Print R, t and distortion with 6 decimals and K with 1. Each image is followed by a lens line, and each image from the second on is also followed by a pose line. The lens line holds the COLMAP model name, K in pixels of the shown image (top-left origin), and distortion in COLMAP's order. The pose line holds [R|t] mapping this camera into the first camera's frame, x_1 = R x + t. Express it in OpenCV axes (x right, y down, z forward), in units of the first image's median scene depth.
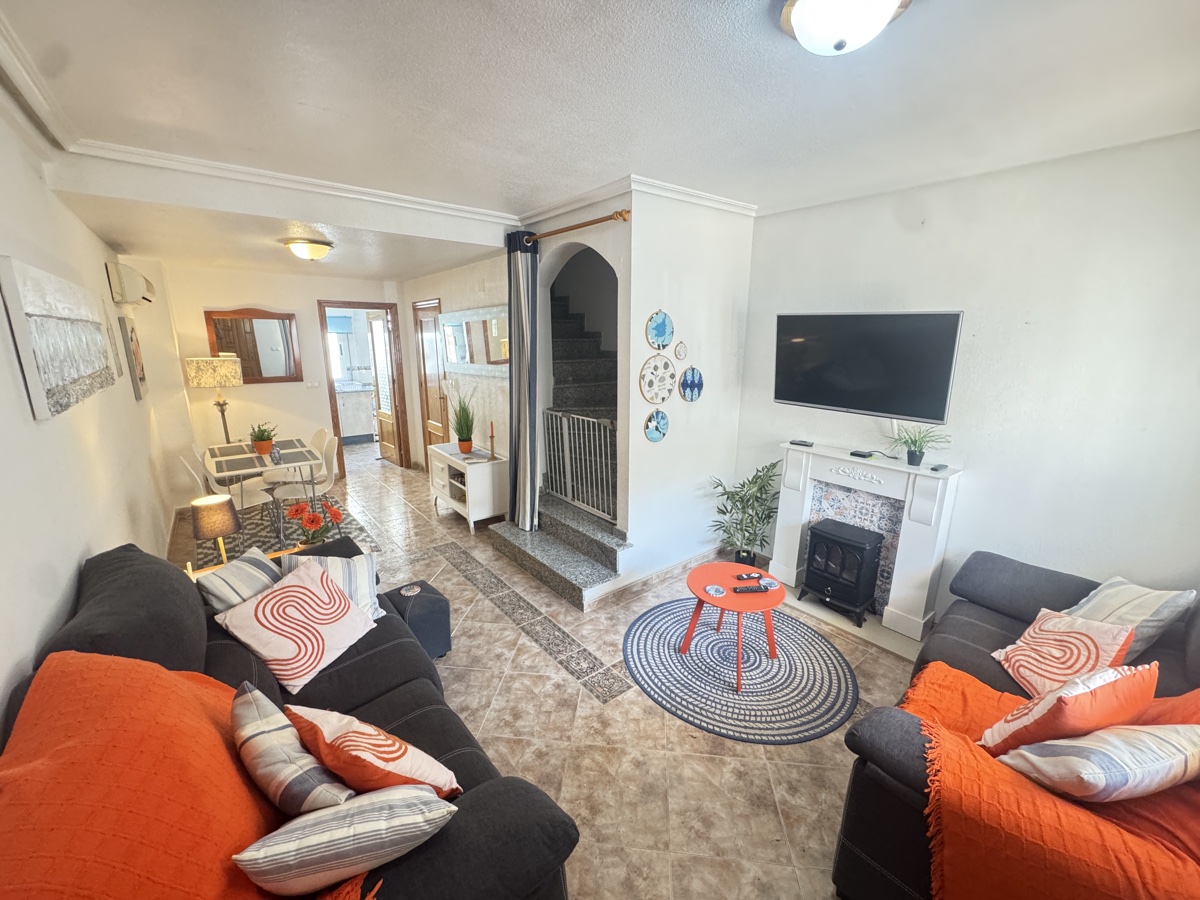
lens RADIAL K [[479.5, 0, 598.4], [0, 479.5, 451.7], [0, 0, 1]] dist [-0.002839, -0.000028]
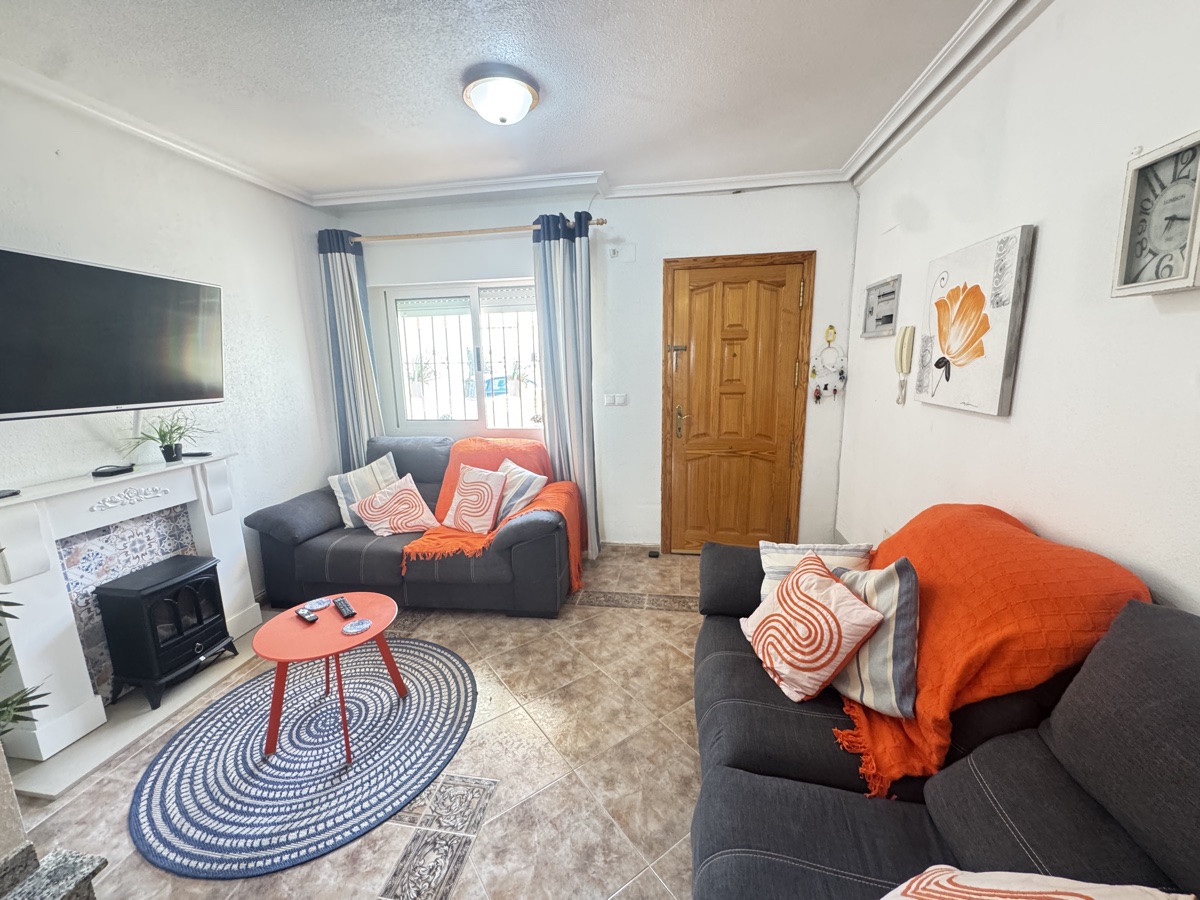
lens RADIAL K [[479.5, 0, 600.0], [0, 479.5, 449.5], [0, 0, 1]] dist [-0.002839, -0.000028]
pose [[-0.670704, -0.123860, 0.731311, -0.475839], [0.190626, 0.924057, 0.331332, -0.130048], [-0.716811, 0.361632, -0.596157, 0.959010]]
